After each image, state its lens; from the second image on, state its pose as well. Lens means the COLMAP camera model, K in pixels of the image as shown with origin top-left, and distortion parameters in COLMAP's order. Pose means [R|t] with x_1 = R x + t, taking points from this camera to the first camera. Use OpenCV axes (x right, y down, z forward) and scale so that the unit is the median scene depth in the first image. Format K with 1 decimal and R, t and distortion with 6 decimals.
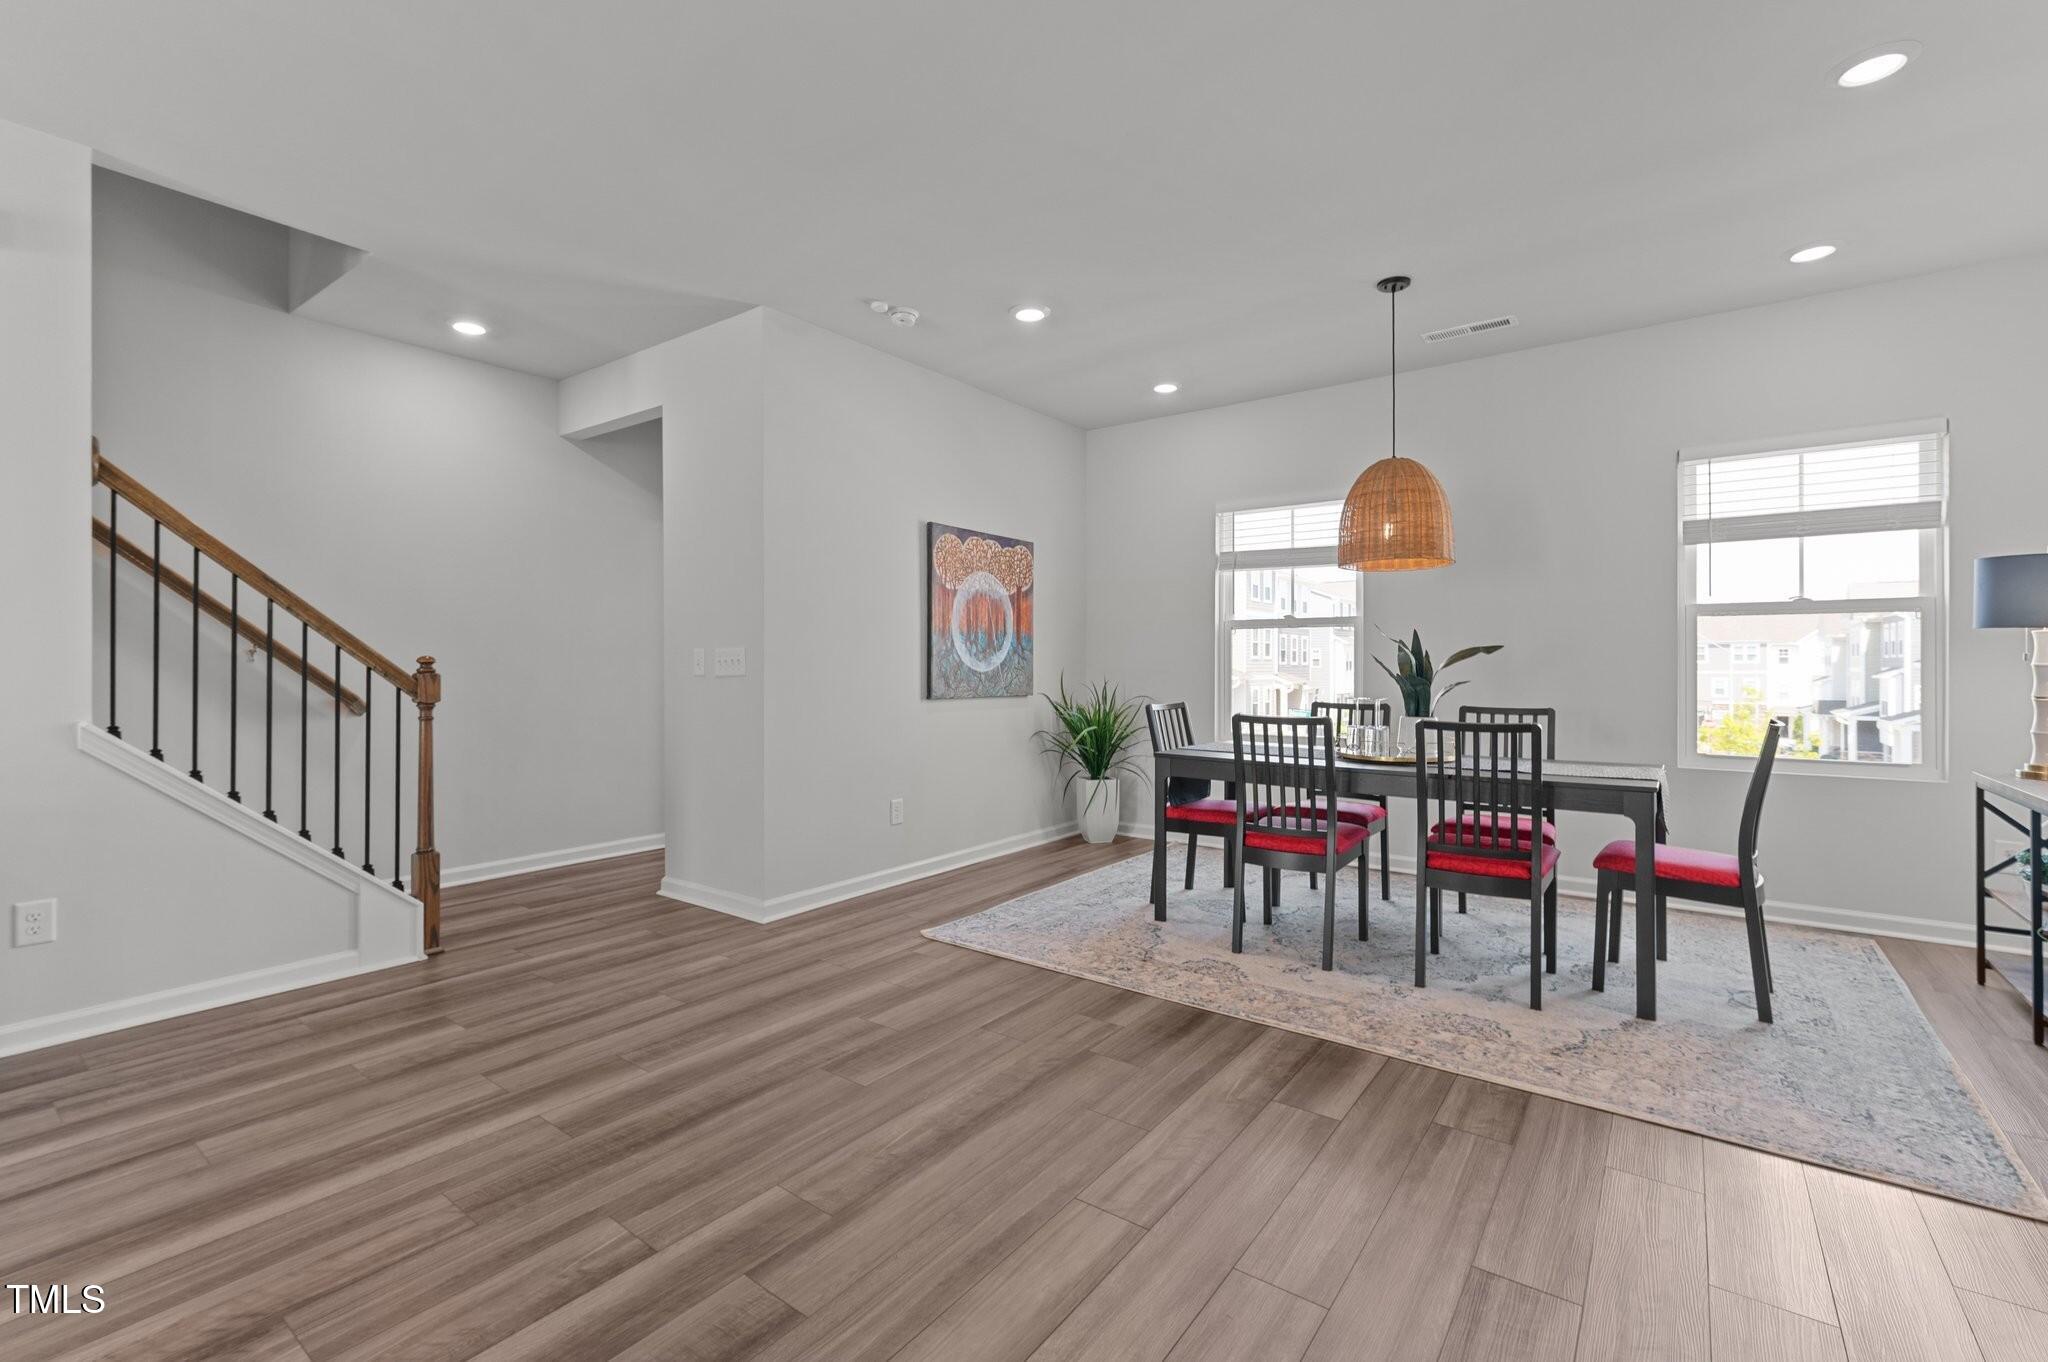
lens RADIAL K [[896.0, 0, 1000.8], [0, 896.0, 667.0], [0, 0, 1]] dist [-0.001218, -0.000148]
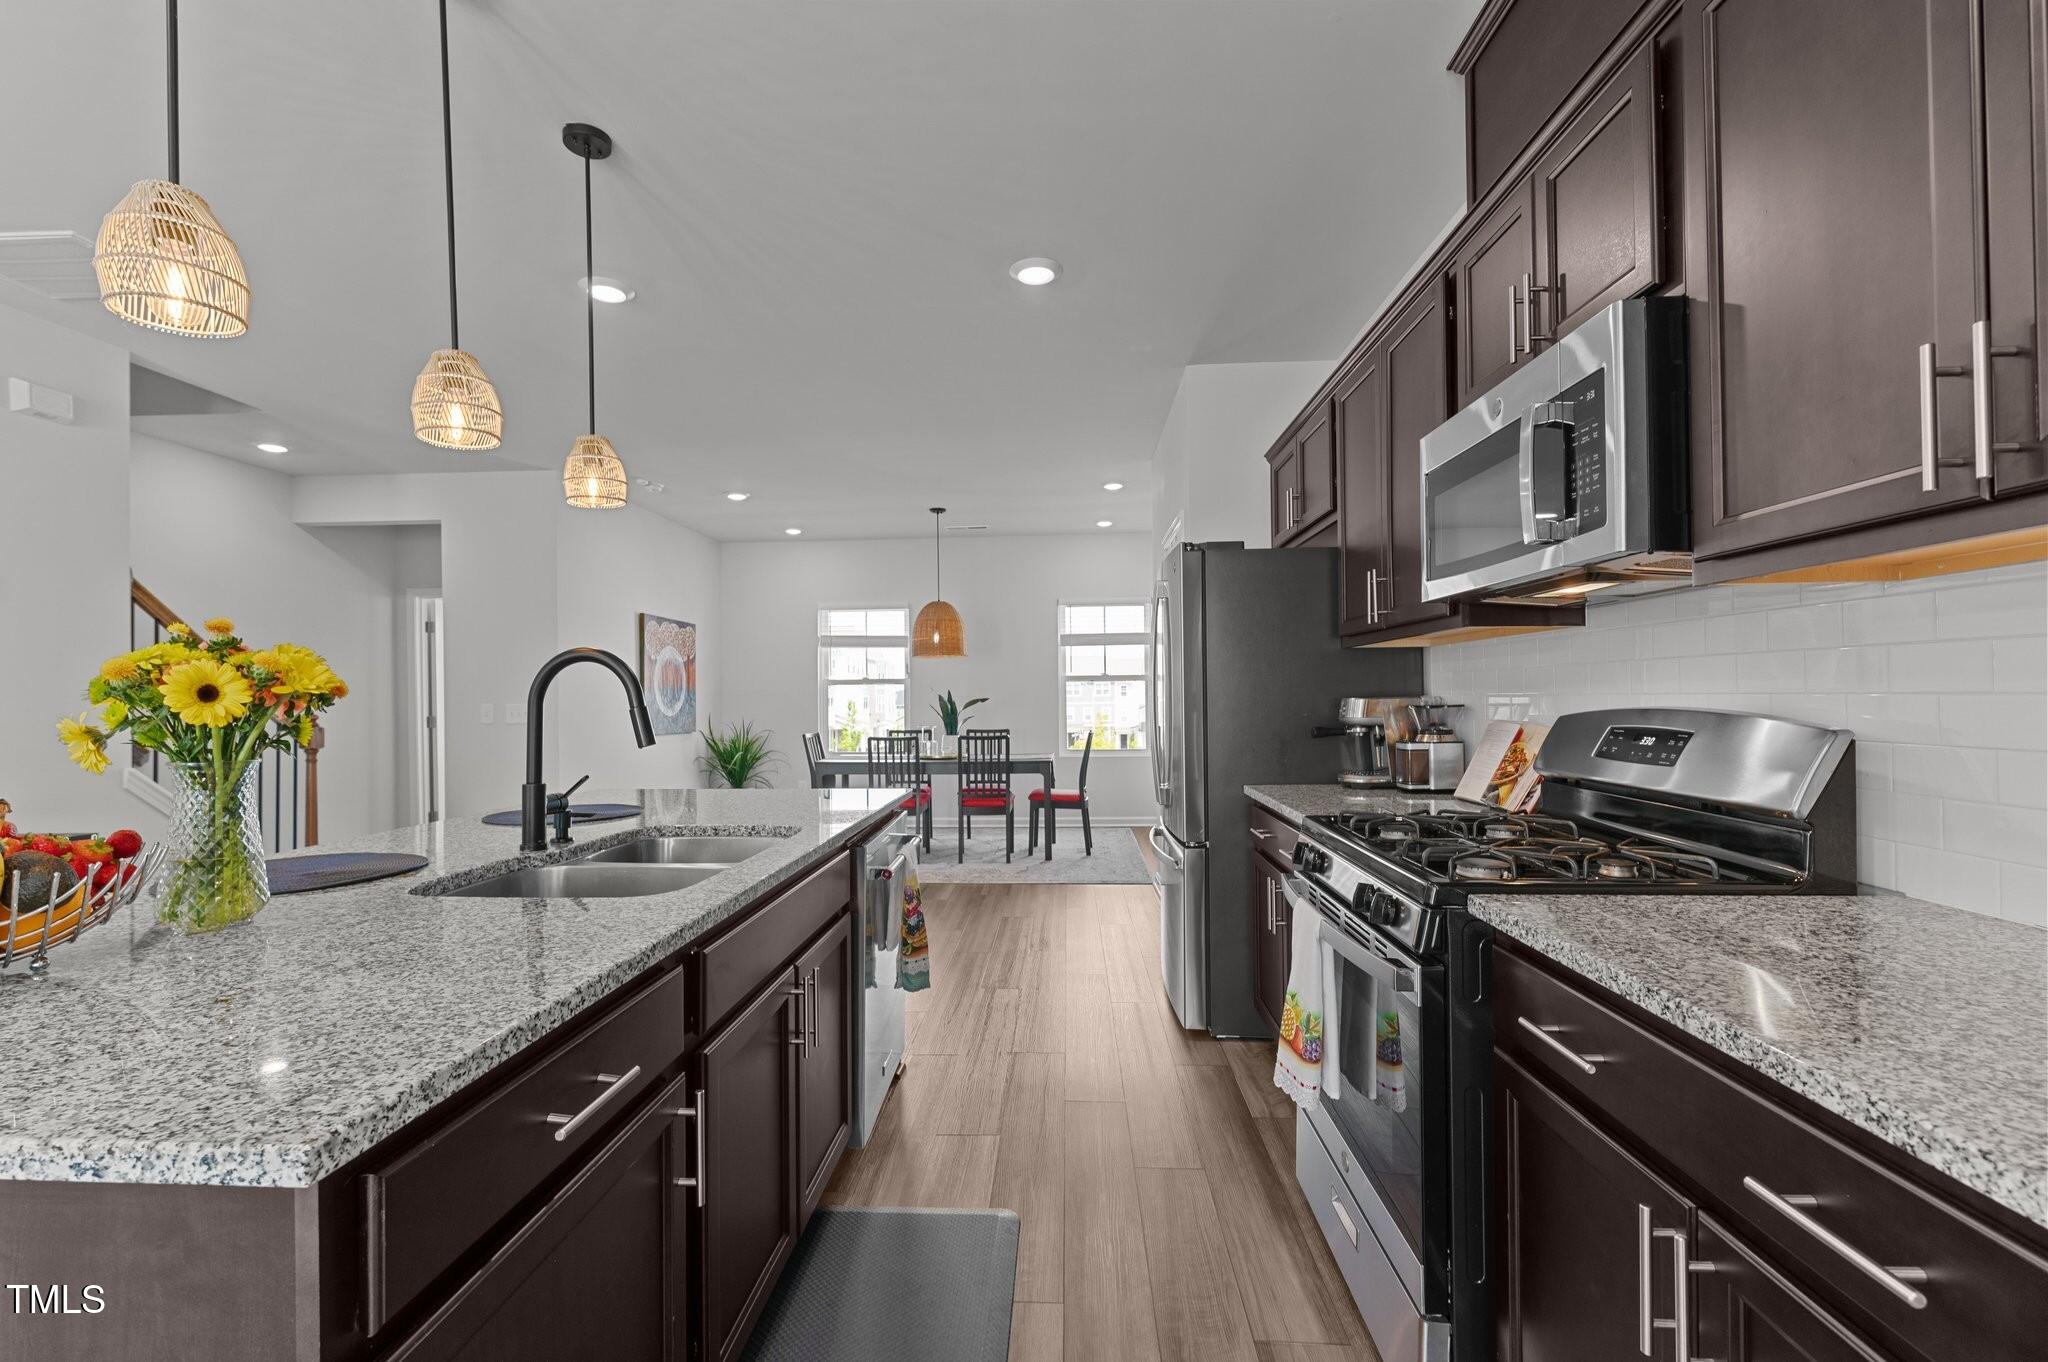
lens RADIAL K [[868.0, 0, 1024.0], [0, 868.0, 681.0], [0, 0, 1]] dist [0.020881, -0.000072]
pose [[0.823651, 0.003044, 0.567088, -0.465359], [0.010997, 0.999712, -0.021339, -0.019722], [-0.566990, 0.023812, 0.823380, -0.632487]]
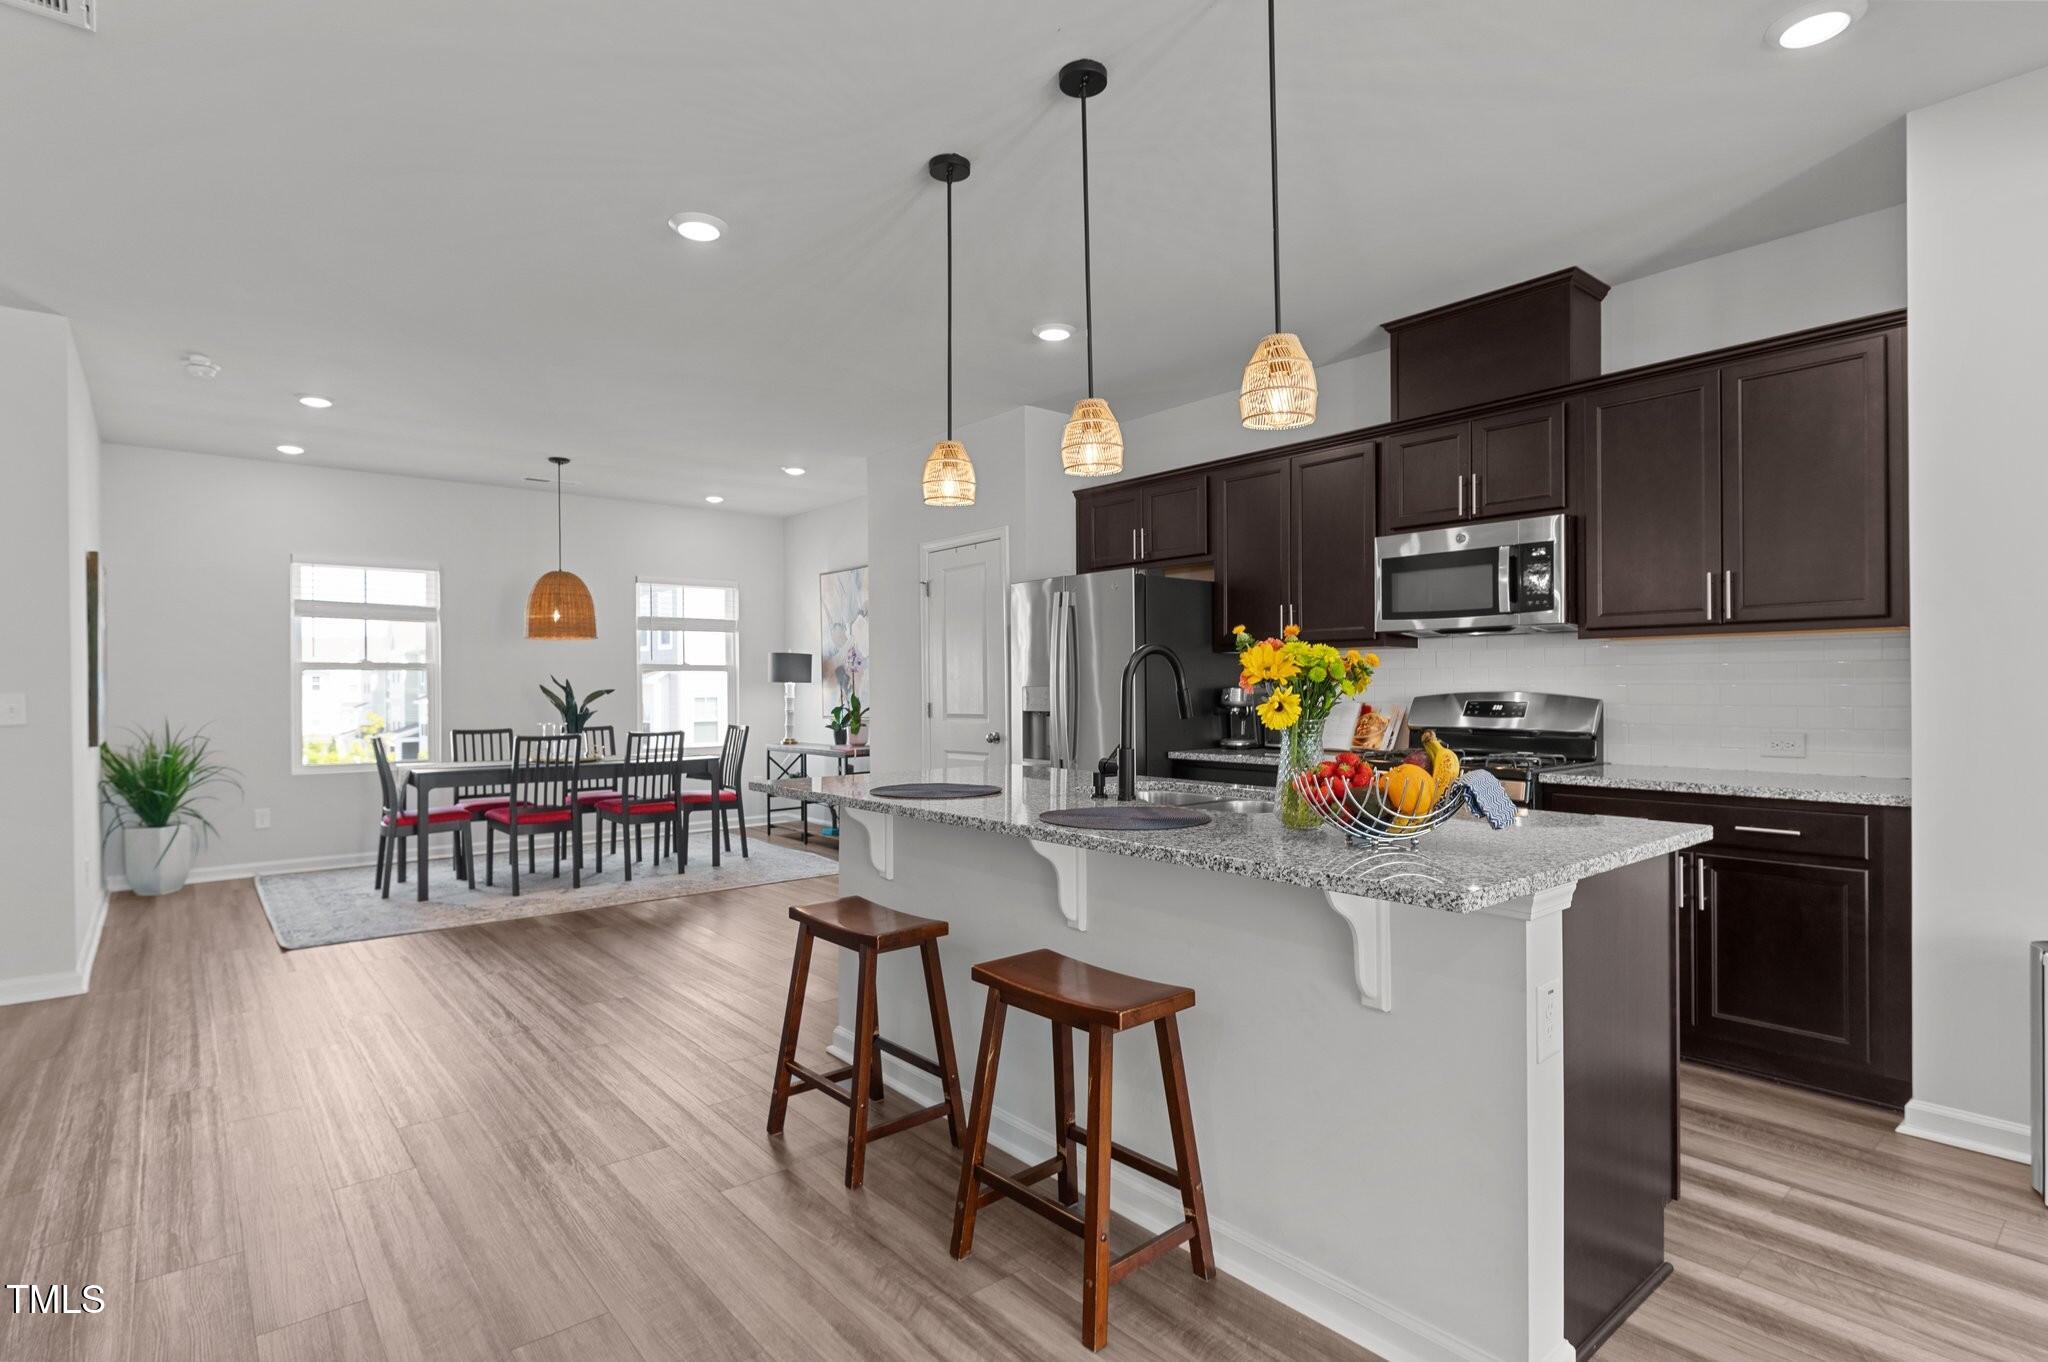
lens RADIAL K [[998.1, 0, 1024.0], [0, 998.1, 681.0], [0, 0, 1]] dist [0.003996, 0.000463]
pose [[0.205556, 0.004436, 0.978635, -1.110634], [0.008536, 0.999944, -0.006325, -0.020843], [-0.978608, 0.009654, 0.205506, -0.158196]]
